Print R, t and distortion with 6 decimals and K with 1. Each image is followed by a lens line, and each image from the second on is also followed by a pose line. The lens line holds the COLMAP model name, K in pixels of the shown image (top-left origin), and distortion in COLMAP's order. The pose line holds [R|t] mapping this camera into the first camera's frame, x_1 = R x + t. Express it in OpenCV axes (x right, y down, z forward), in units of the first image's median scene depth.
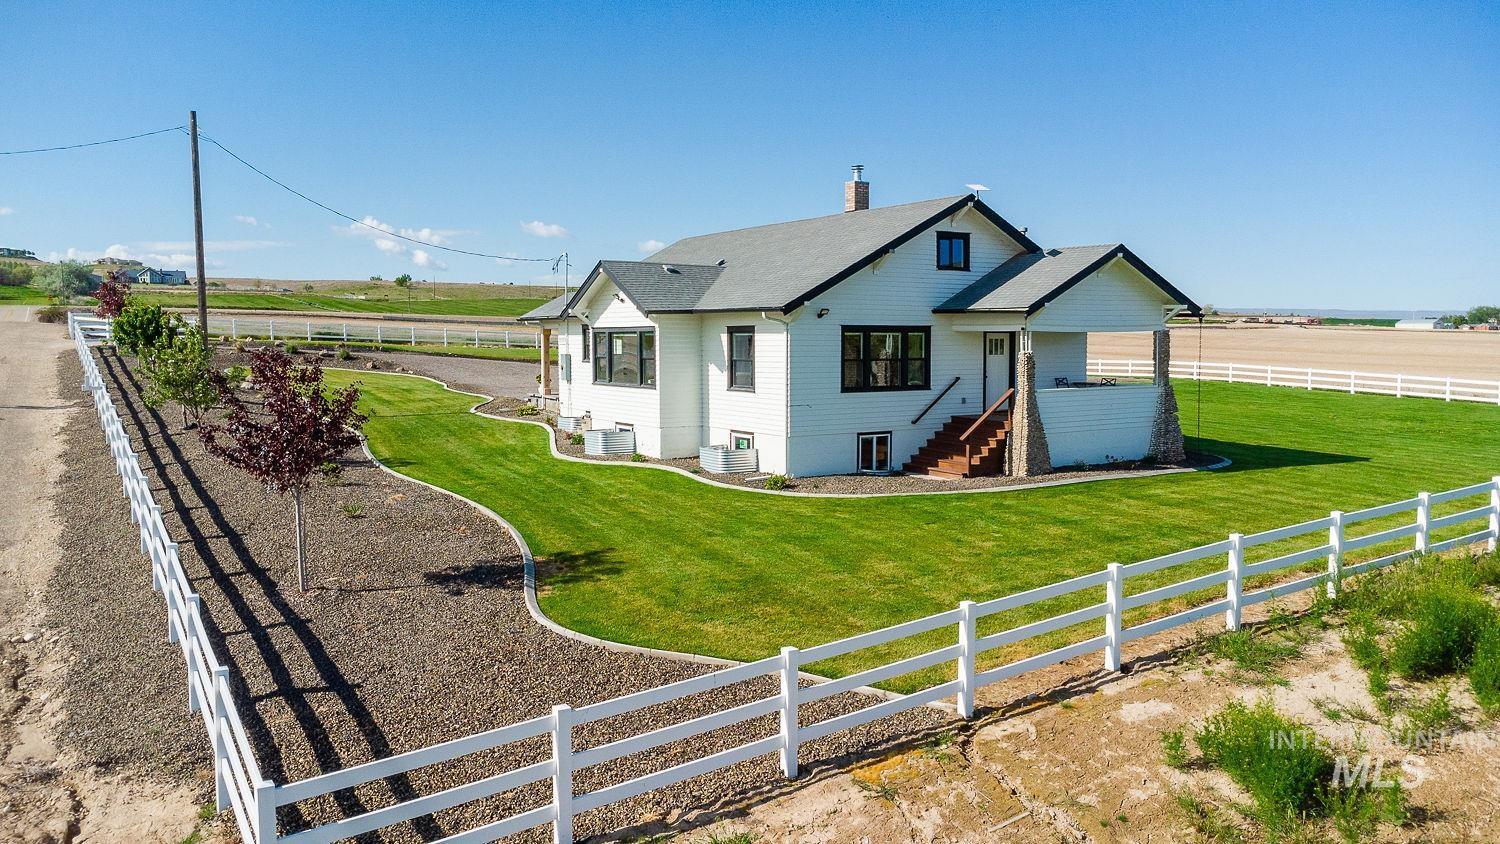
lens RADIAL K [[1117.4, 0, 750.0], [0, 1117.4, 422.0], [0, 0, 1]] dist [0.054901, -0.081353]
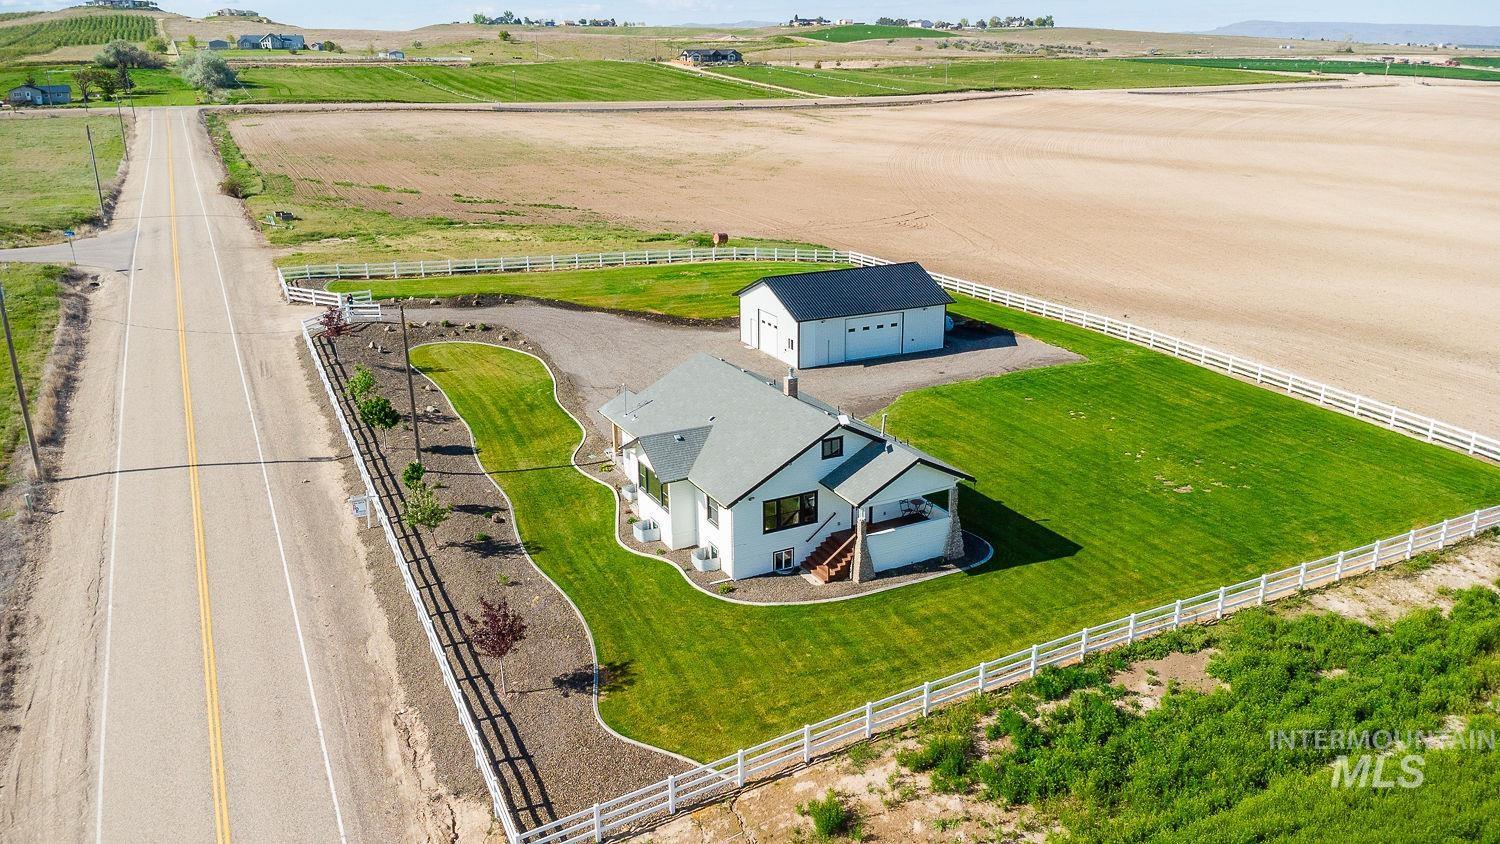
lens RADIAL K [[1117.4, 0, 750.0], [0, 1117.4, 422.0], [0, 0, 1]] dist [0.054901, -0.081353]
pose [[0.995314, 0.022446, -0.094059, 0.241981], [0.001397, 0.969248, 0.246082, -0.701302], [0.096690, -0.245060, 0.964674, -0.802168]]
